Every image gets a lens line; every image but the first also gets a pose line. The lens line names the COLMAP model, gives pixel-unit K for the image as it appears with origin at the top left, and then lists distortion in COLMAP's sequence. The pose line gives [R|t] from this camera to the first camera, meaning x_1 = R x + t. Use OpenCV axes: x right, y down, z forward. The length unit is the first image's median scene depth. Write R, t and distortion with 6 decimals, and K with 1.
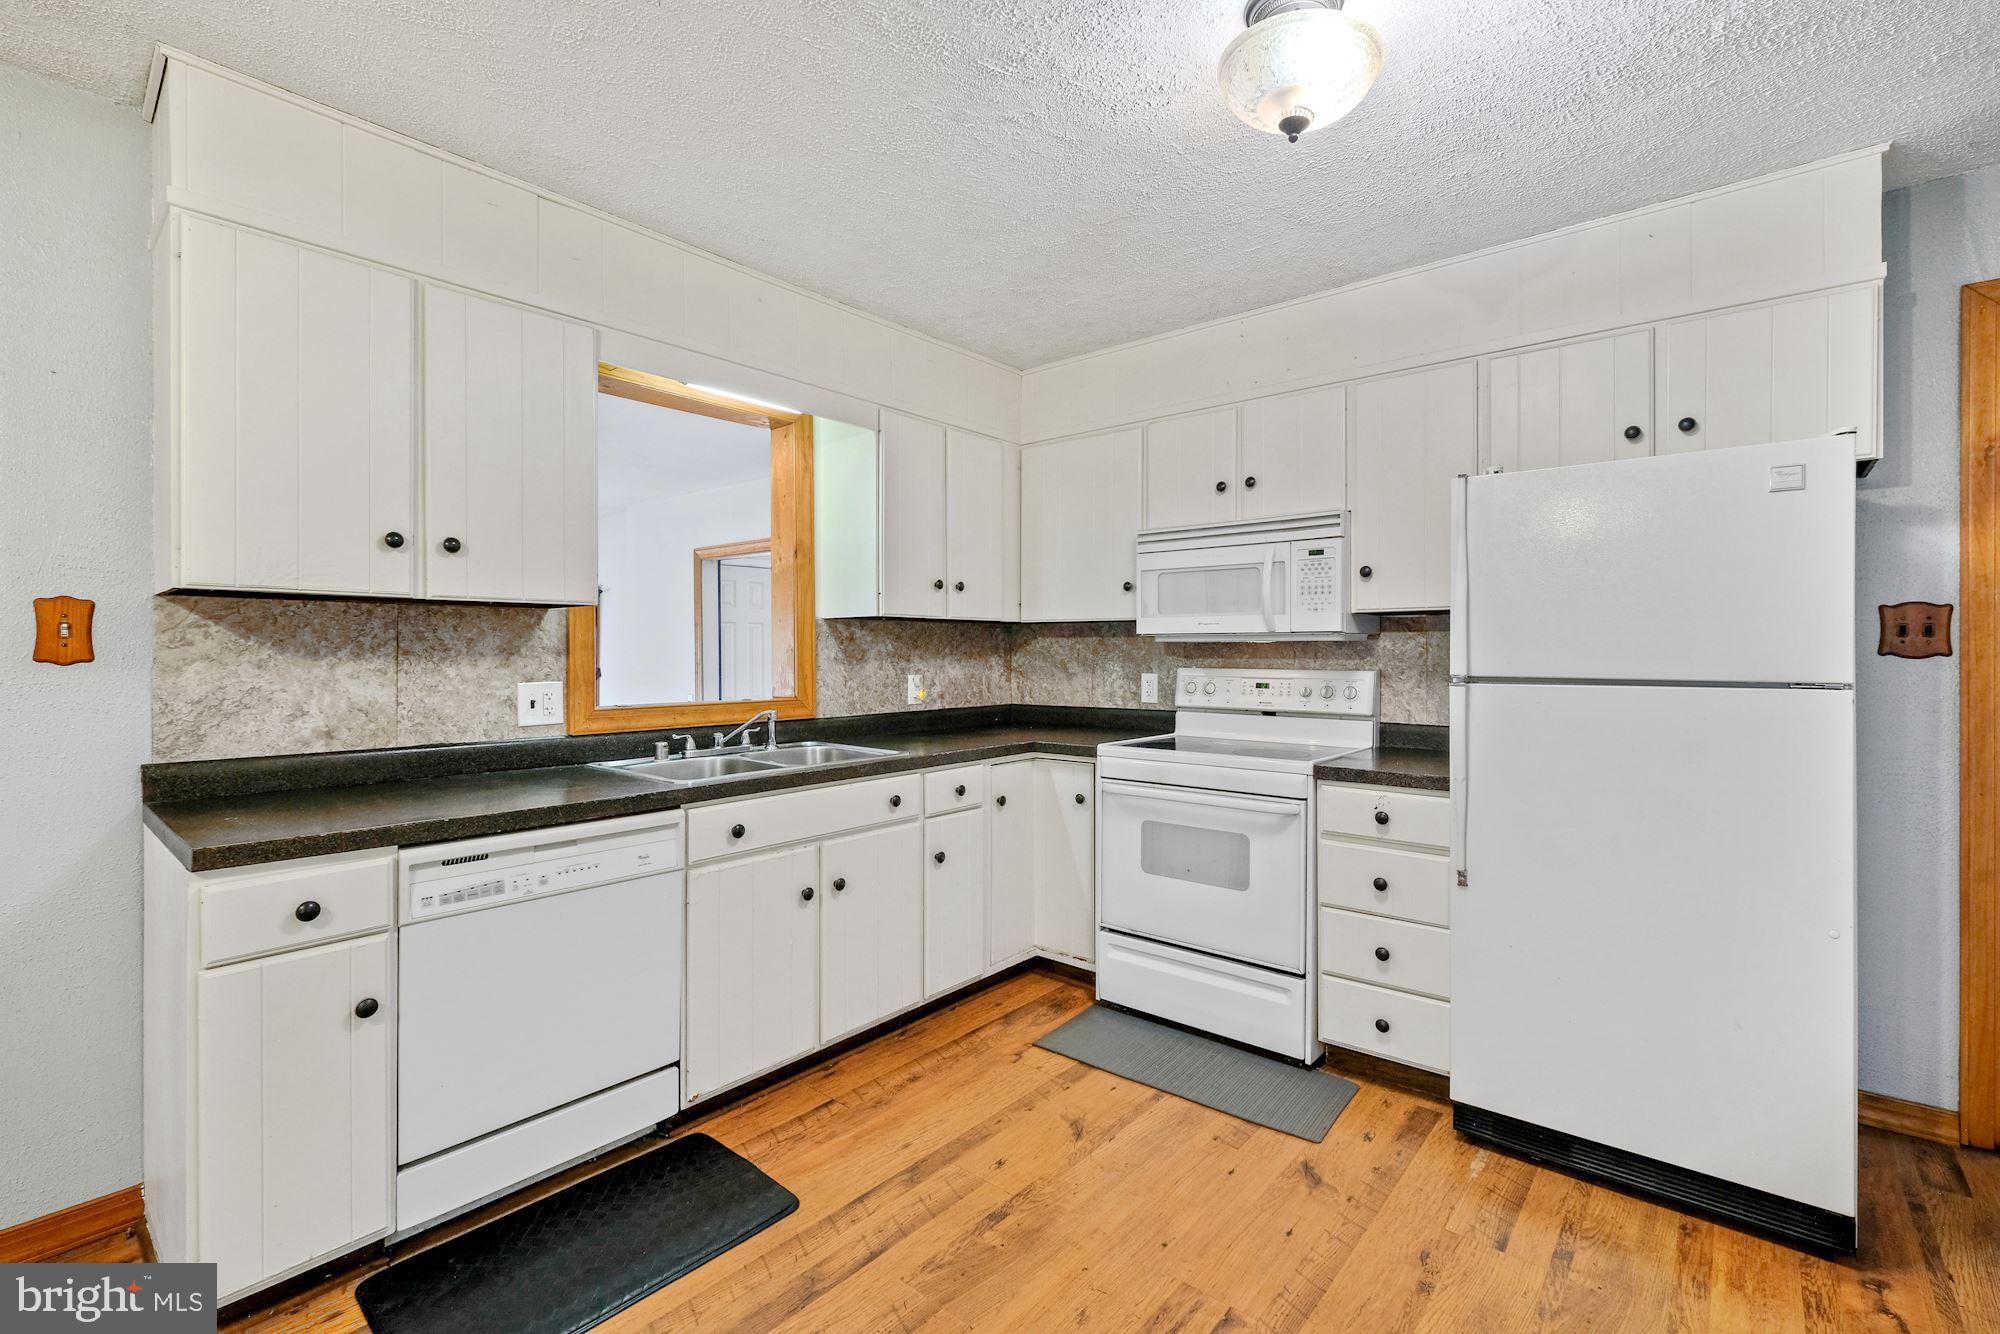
lens RADIAL K [[876.8, 0, 1000.9], [0, 876.8, 654.1], [0, 0, 1]] dist [-0.003795, -0.000203]
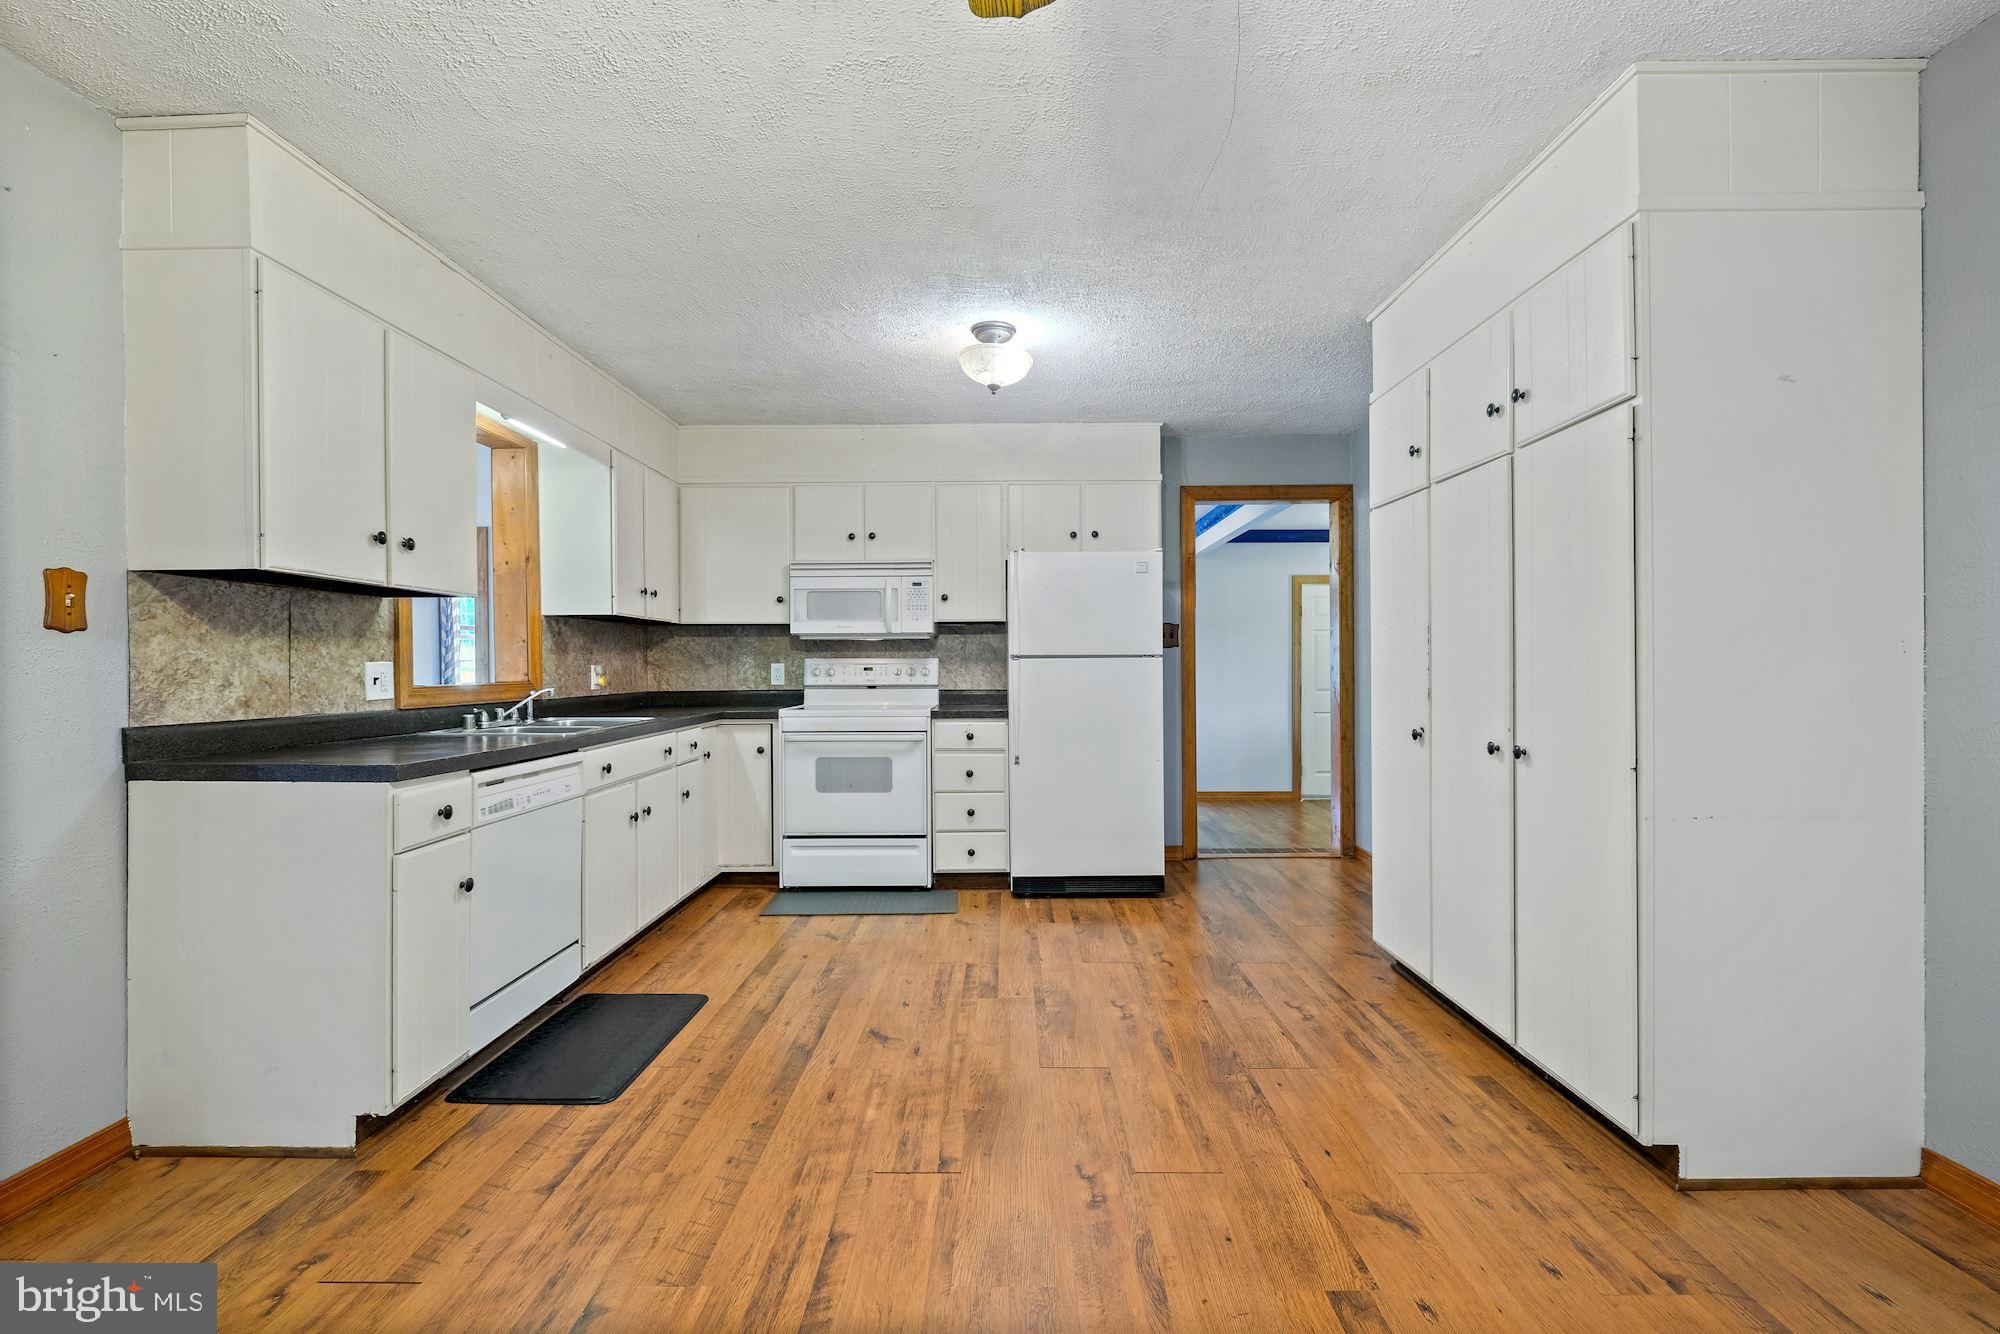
lens RADIAL K [[867.5, 0, 1004.9], [0, 867.5, 670.9], [0, 0, 1]] dist [-0.001364, -0.000550]
pose [[0.764570, -0.008480, 0.644485, -0.633863], [0.007895, 0.999962, 0.003792, 0.046101], [-0.644493, 0.002189, 0.764607, -0.389088]]
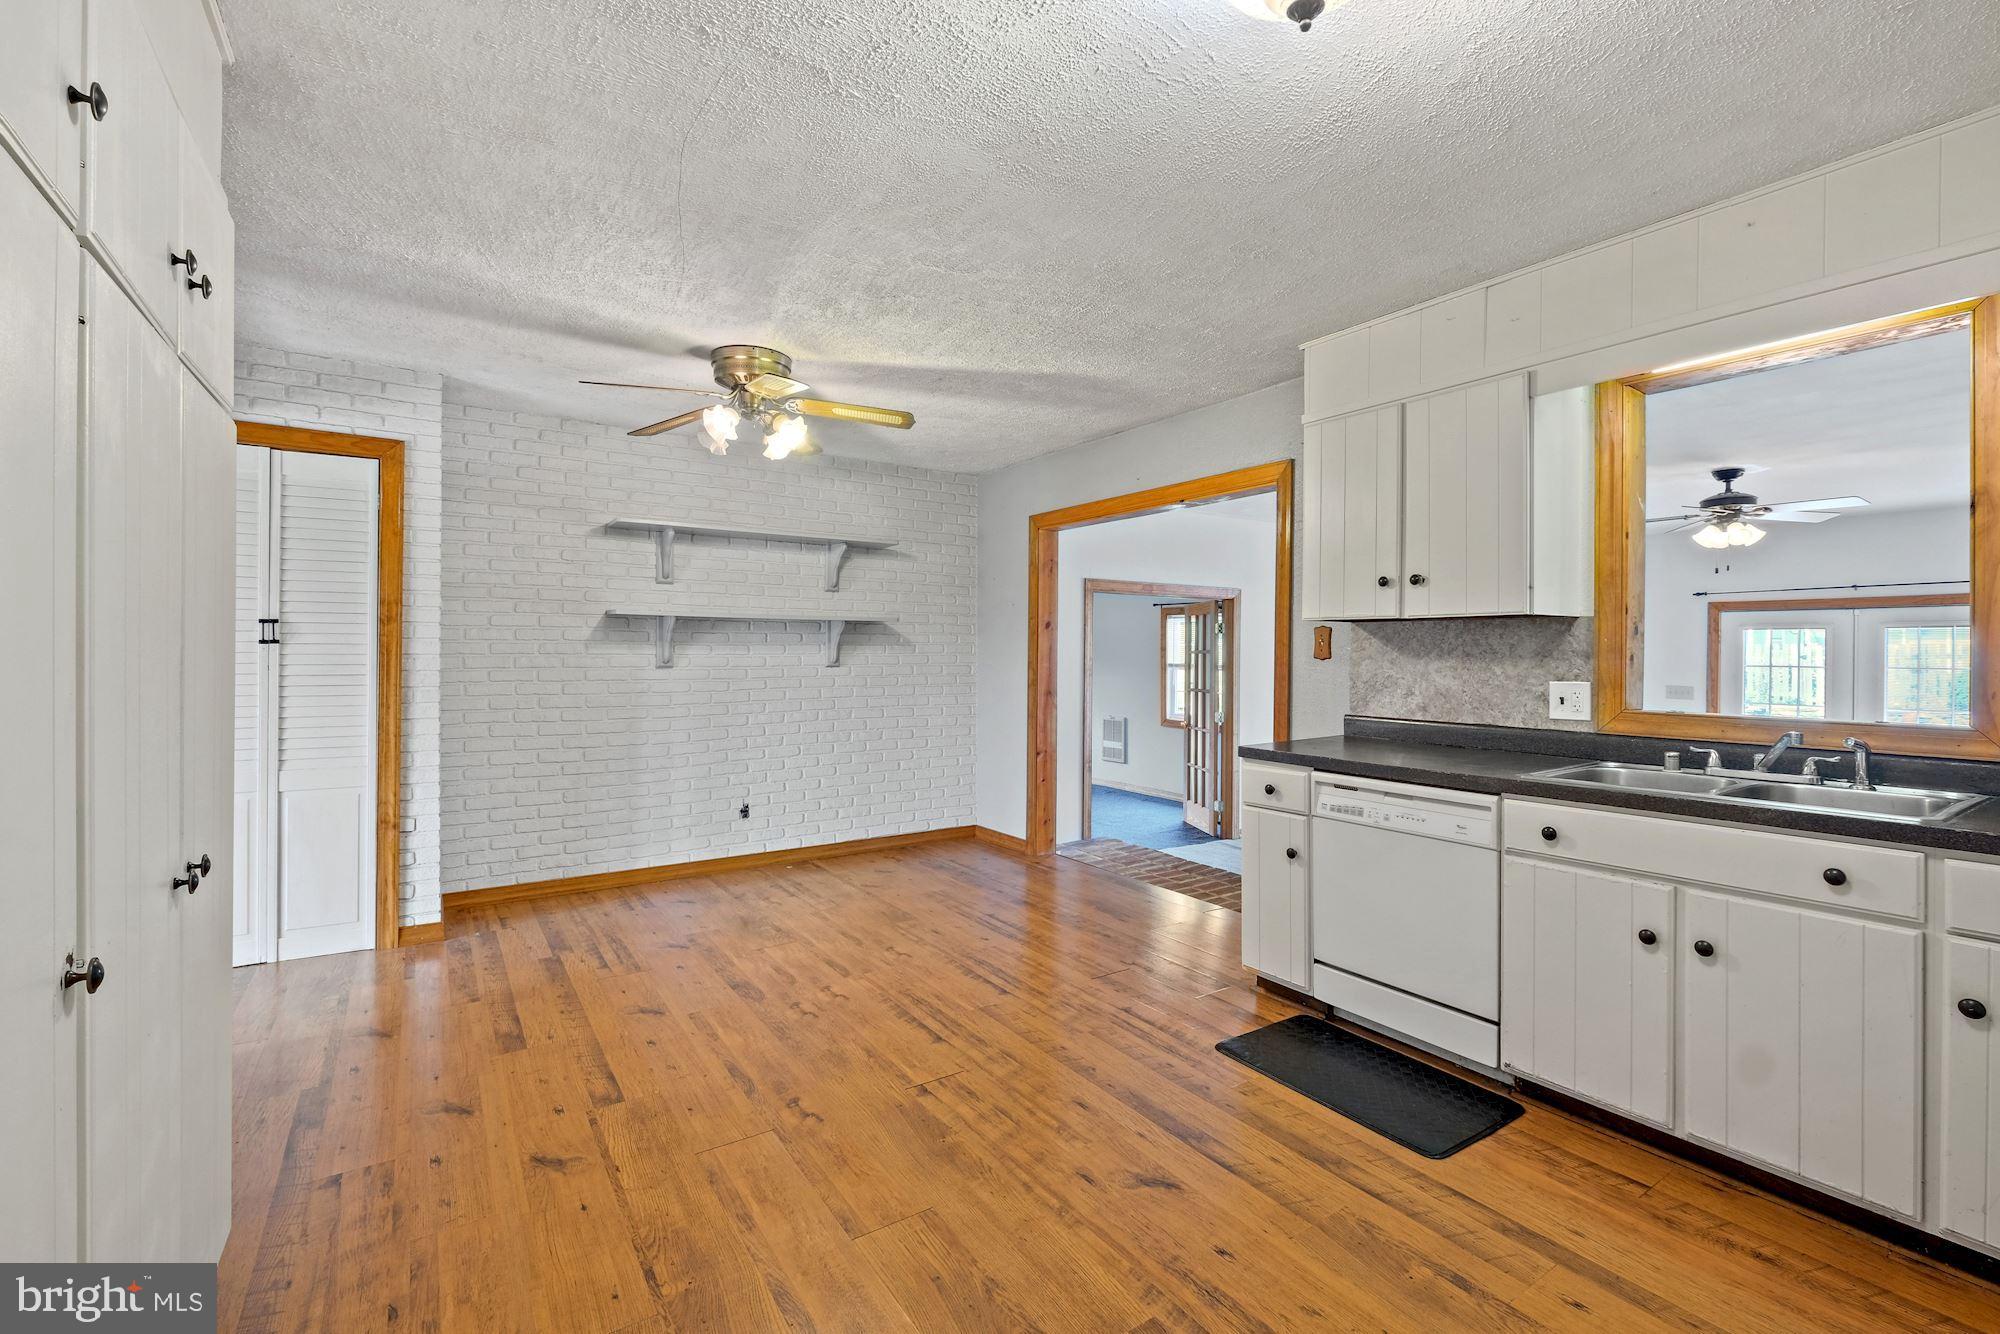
lens RADIAL K [[876.8, 0, 1000.9], [0, 876.8, 654.1], [0, 0, 1]] dist [-0.003795, -0.000203]
pose [[-0.277174, 0.001726, -0.960818, 0.765658], [-0.006777, 0.999970, 0.003751, -0.002929], [0.960796, 0.007551, -0.277154, 0.611525]]
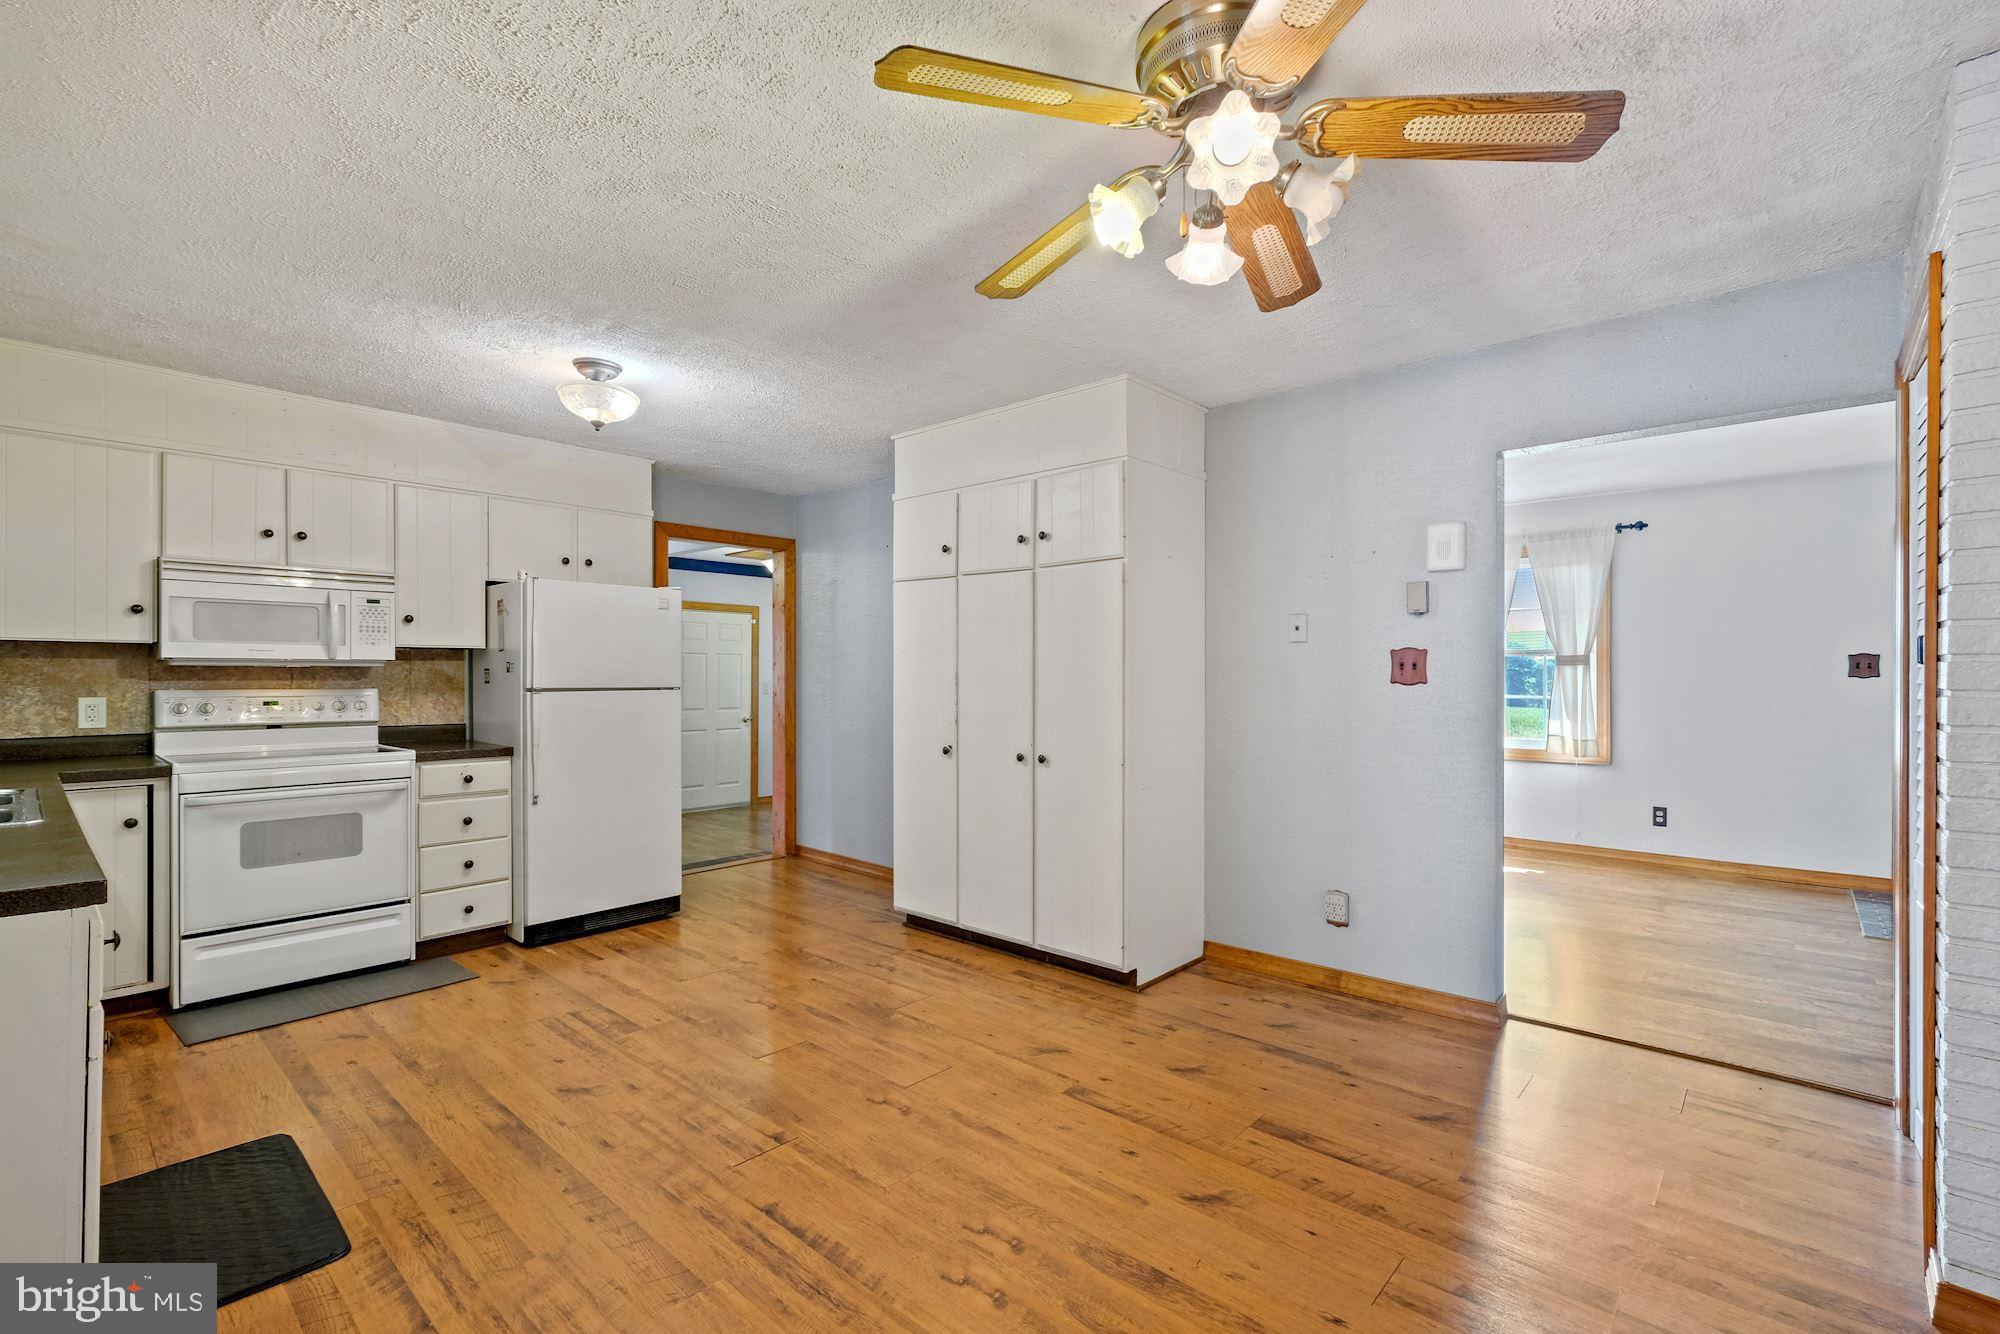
lens RADIAL K [[884.1, 0, 1004.6], [0, 884.1, 678.8], [0, 0, 1]] dist [0.002906, 0.000435]
pose [[0.027458, -0.005467, 0.999608, -1.116860], [0.000985, 0.999985, 0.005442, -0.003007], [-0.999622, 0.000835, 0.027463, -0.018186]]
